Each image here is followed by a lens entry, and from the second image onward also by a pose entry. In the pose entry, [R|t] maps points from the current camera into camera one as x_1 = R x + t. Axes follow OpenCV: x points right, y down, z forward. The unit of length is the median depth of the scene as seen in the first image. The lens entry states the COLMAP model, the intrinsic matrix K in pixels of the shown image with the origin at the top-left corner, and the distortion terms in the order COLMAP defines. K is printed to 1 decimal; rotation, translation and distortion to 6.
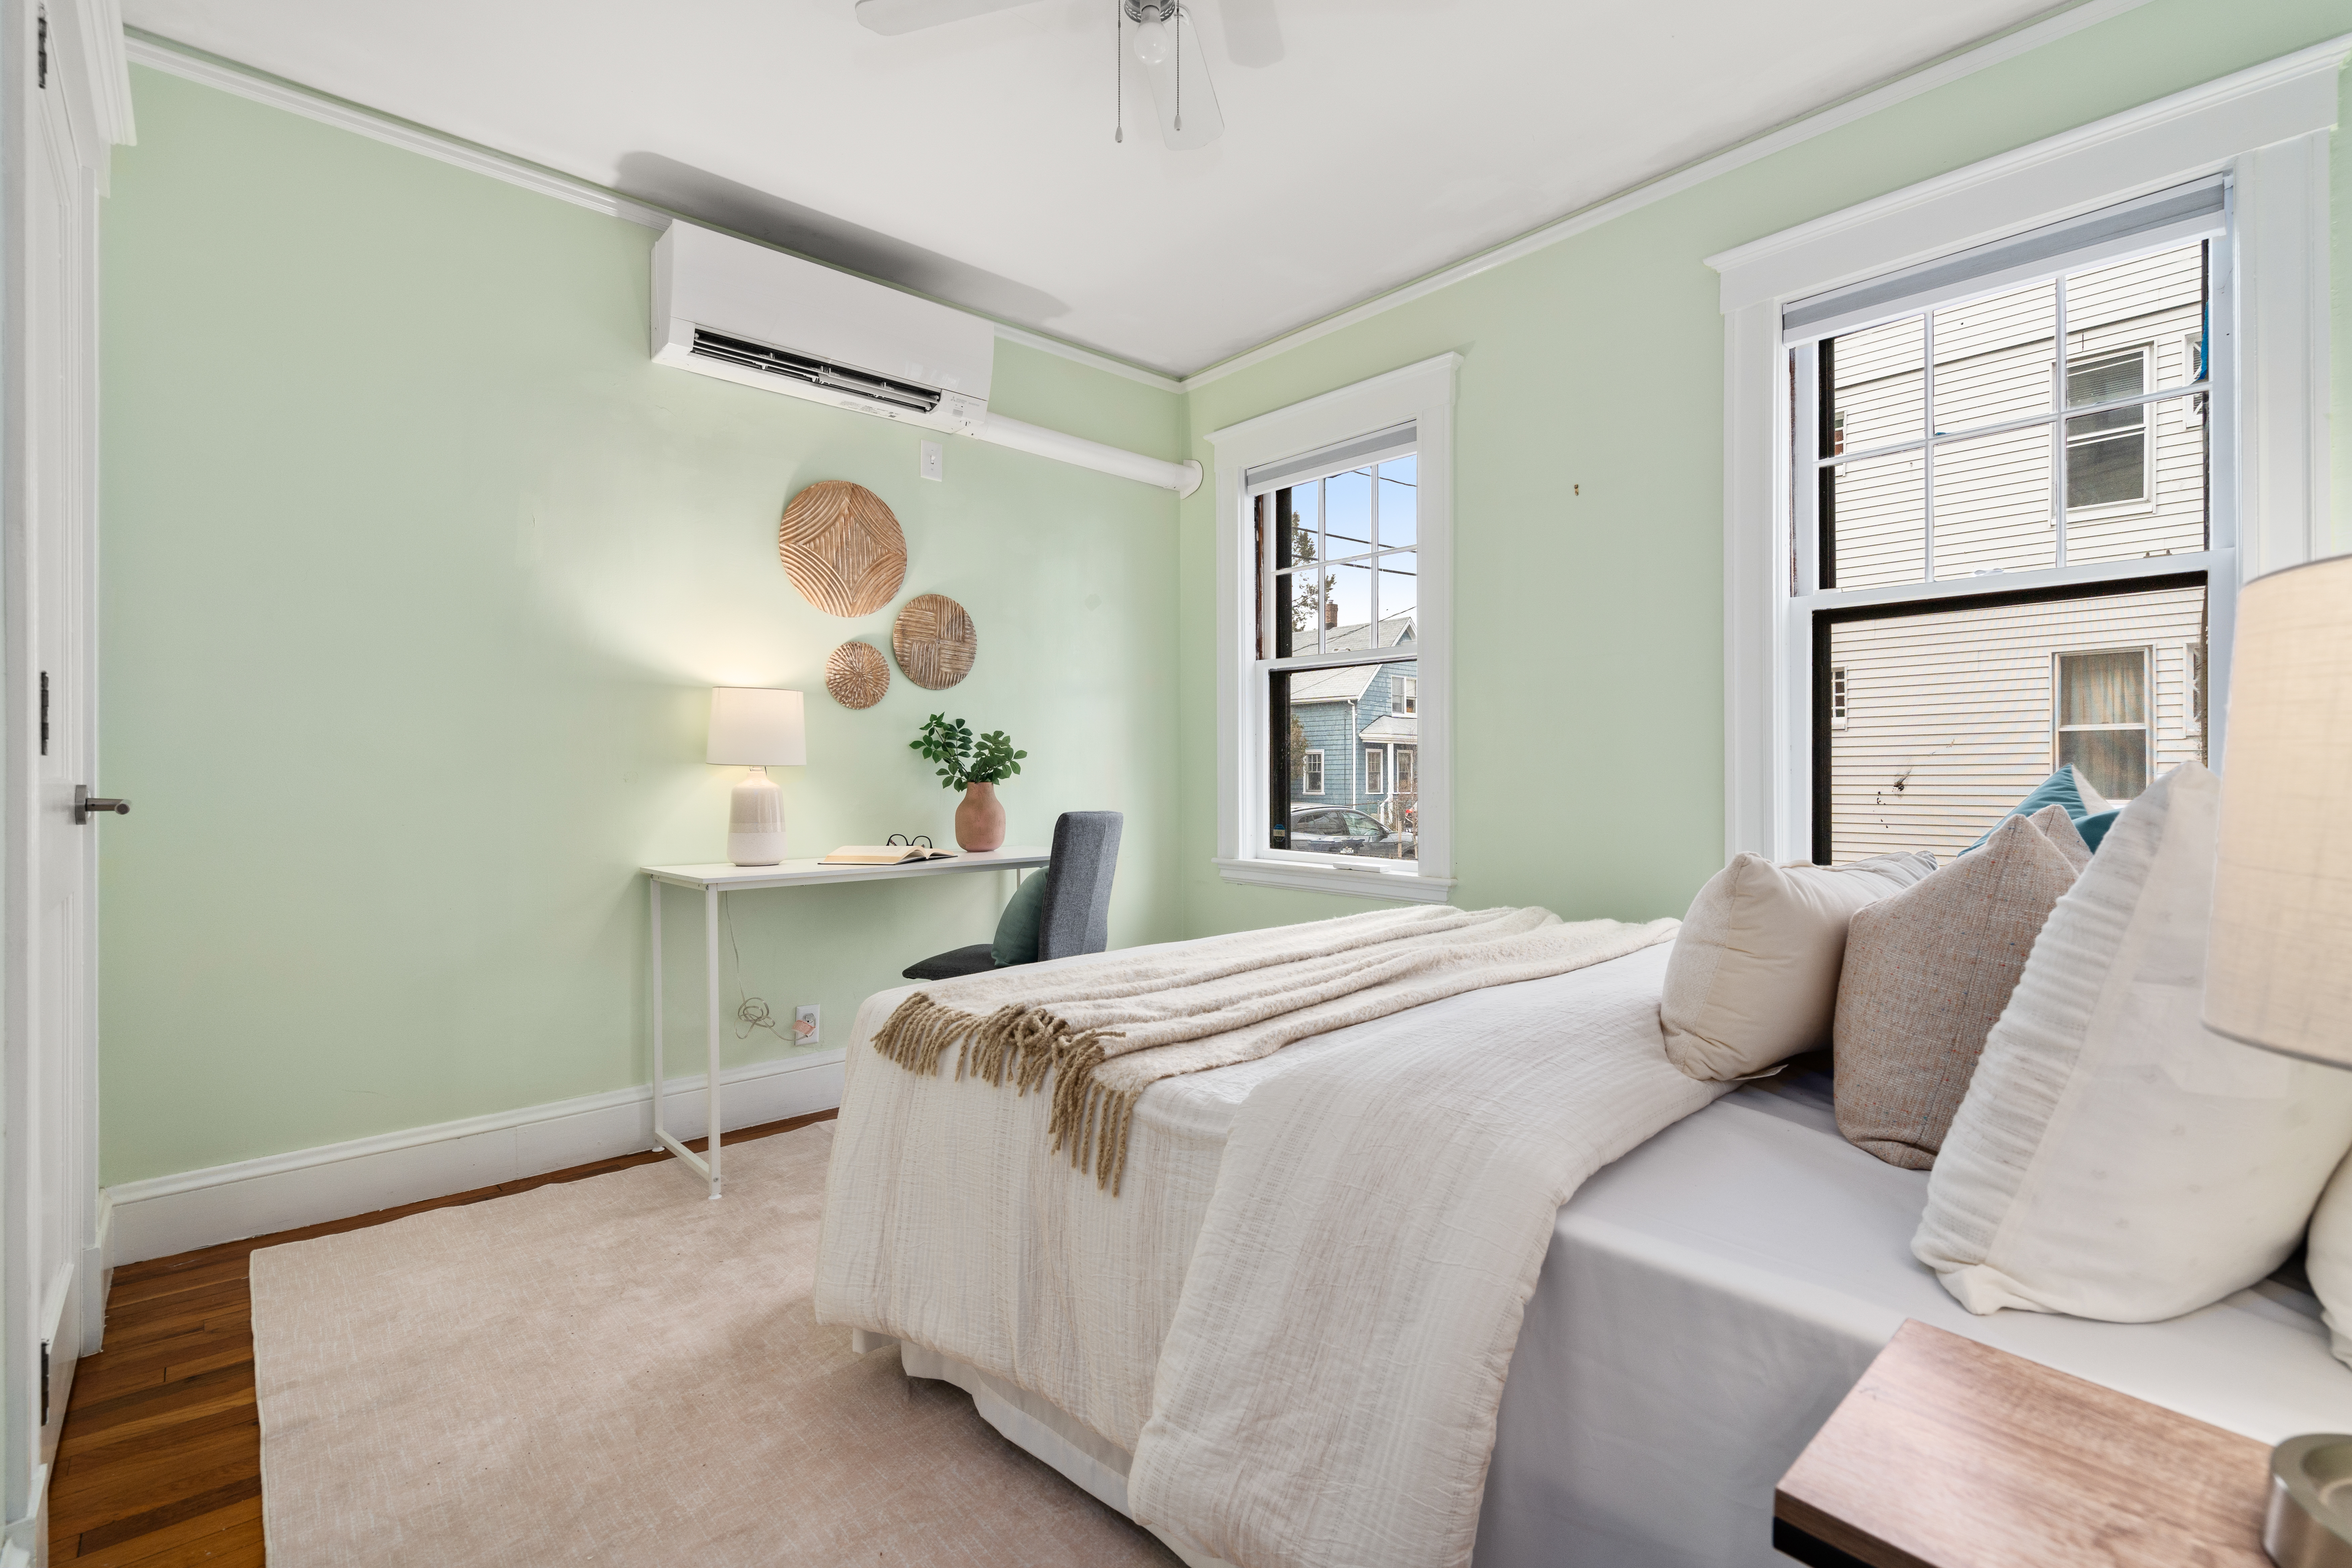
lens RADIAL K [[1066.7, 0, 1186.2], [0, 1066.7, 776.0], [0, 0, 1]] dist [-0.001058, -0.000410]
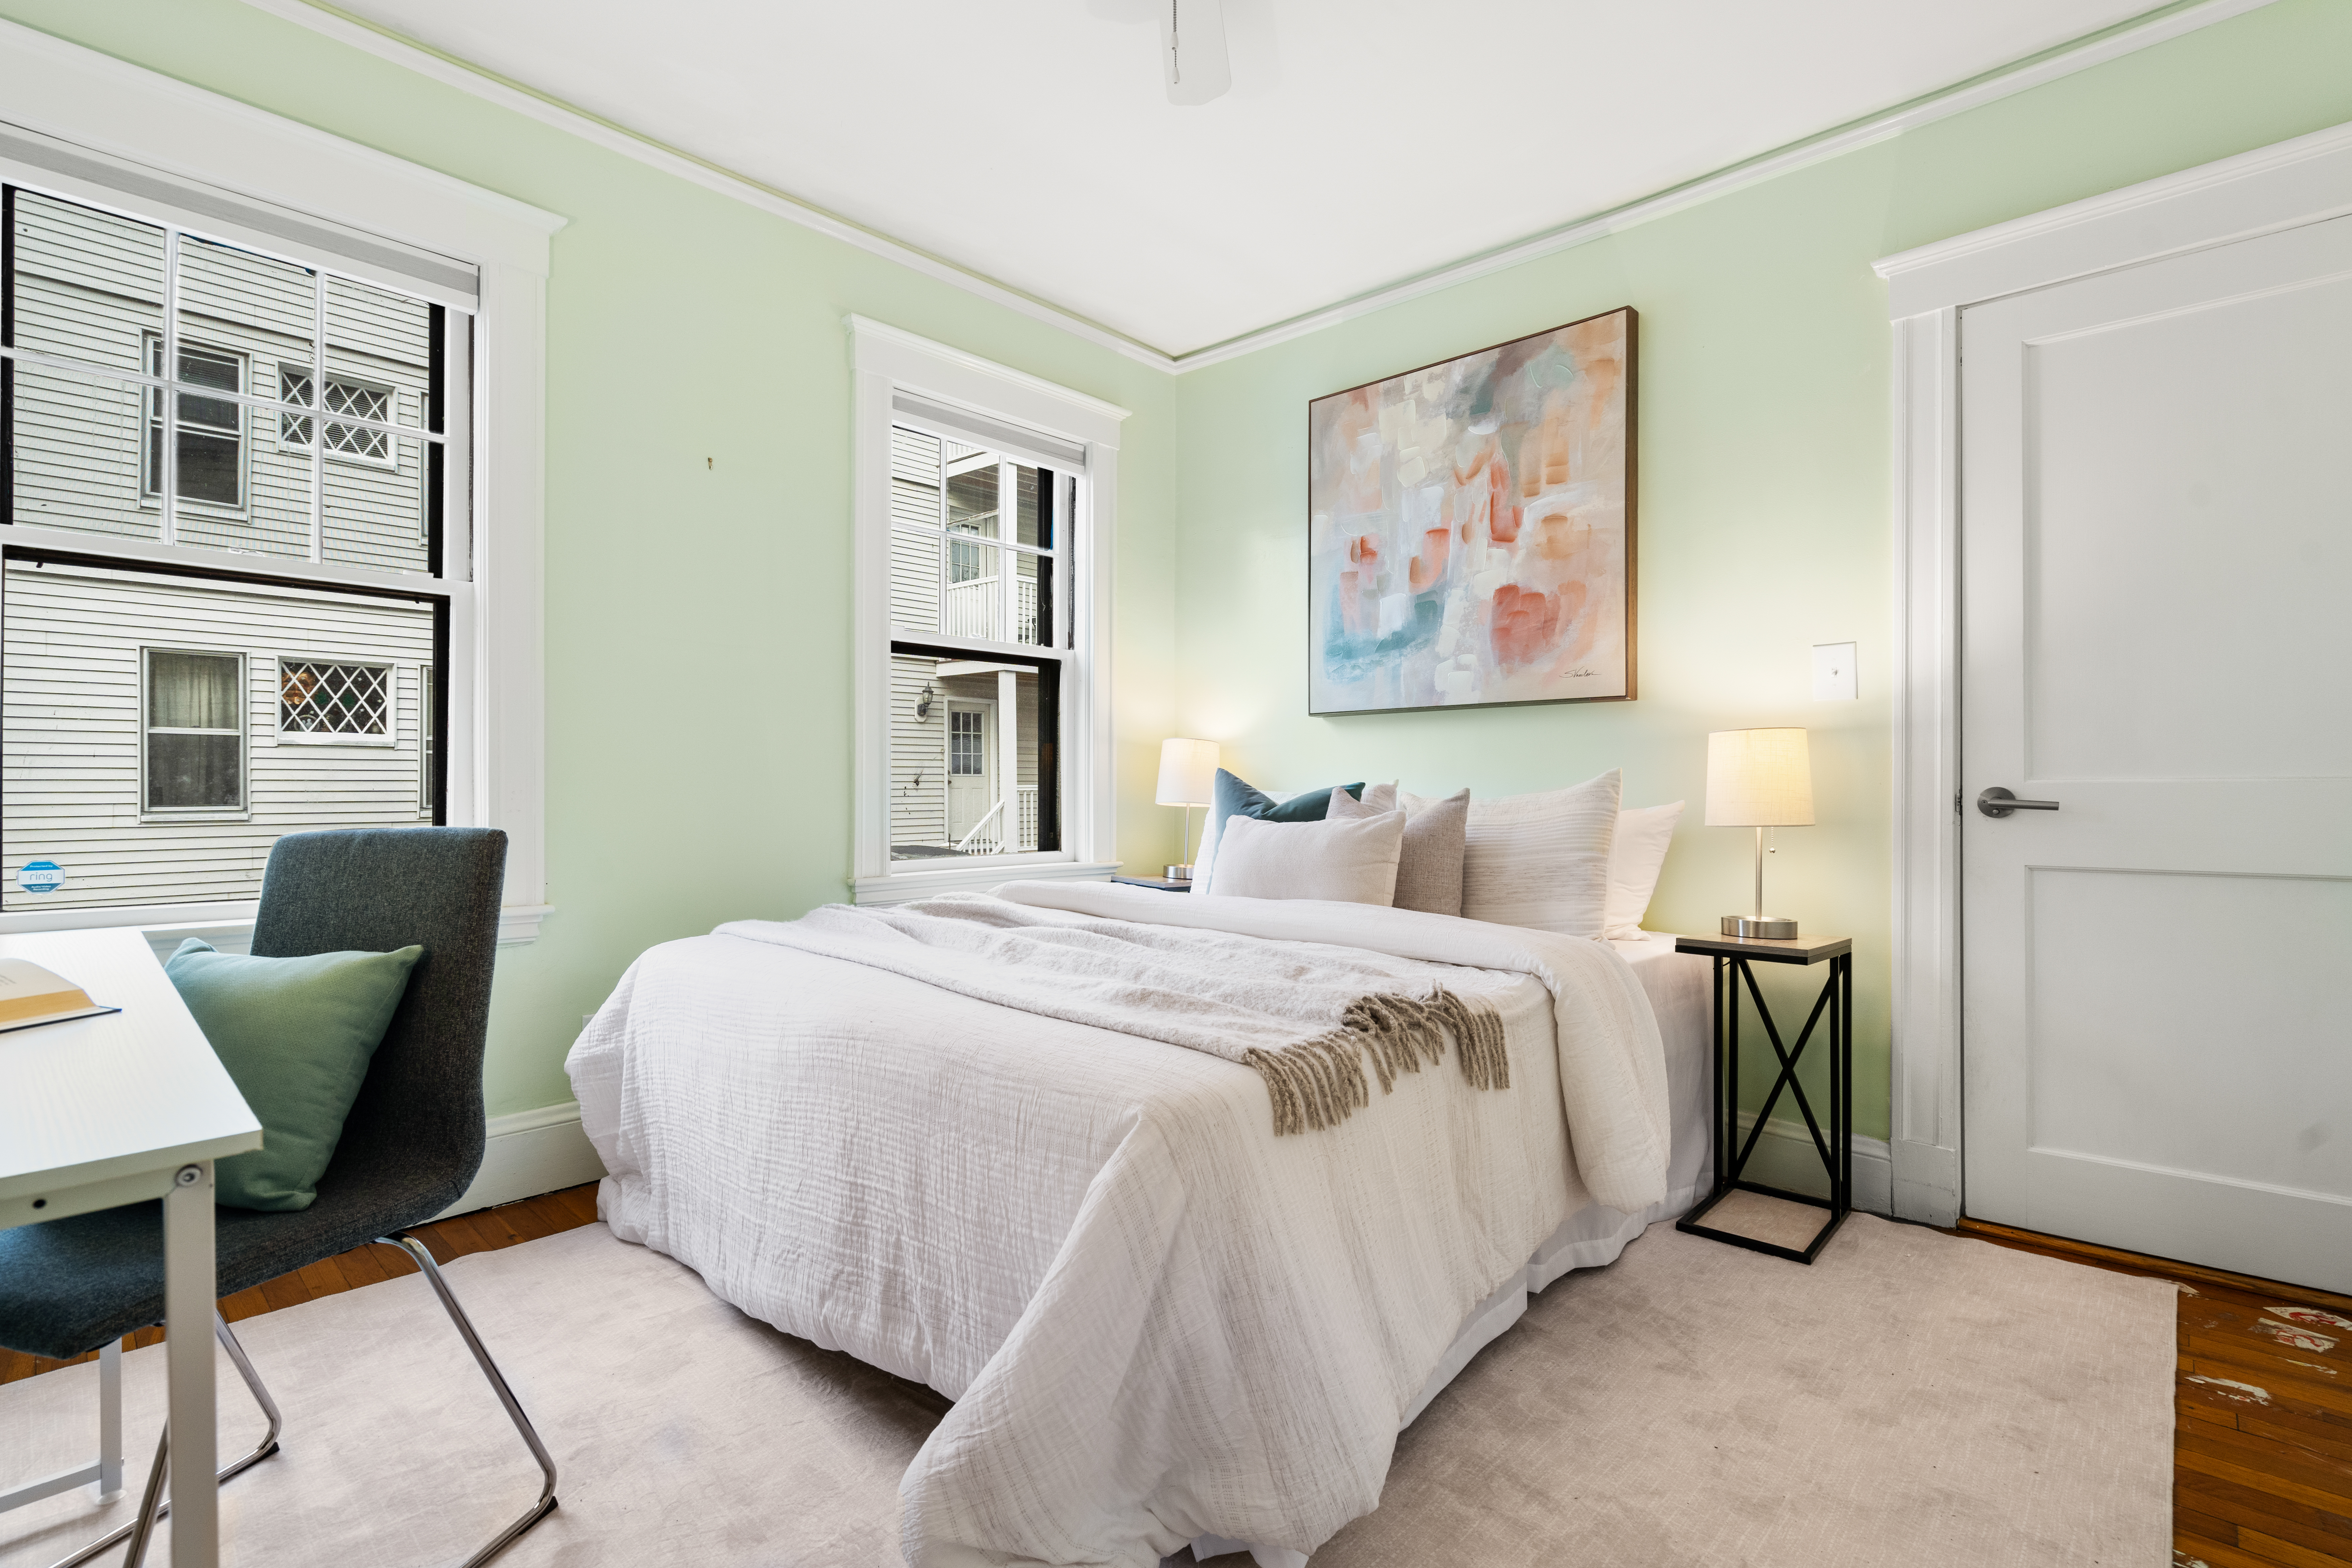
lens RADIAL K [[1066.7, 0, 1186.2], [0, 1066.7, 776.0], [0, 0, 1]] dist [-0.001058, -0.000410]
pose [[-0.080773, 0.012426, 0.996655, -0.170068], [-0.002472, 0.999917, -0.012667, 0.004465], [-0.996729, -0.003487, -0.080736, 0.190060]]
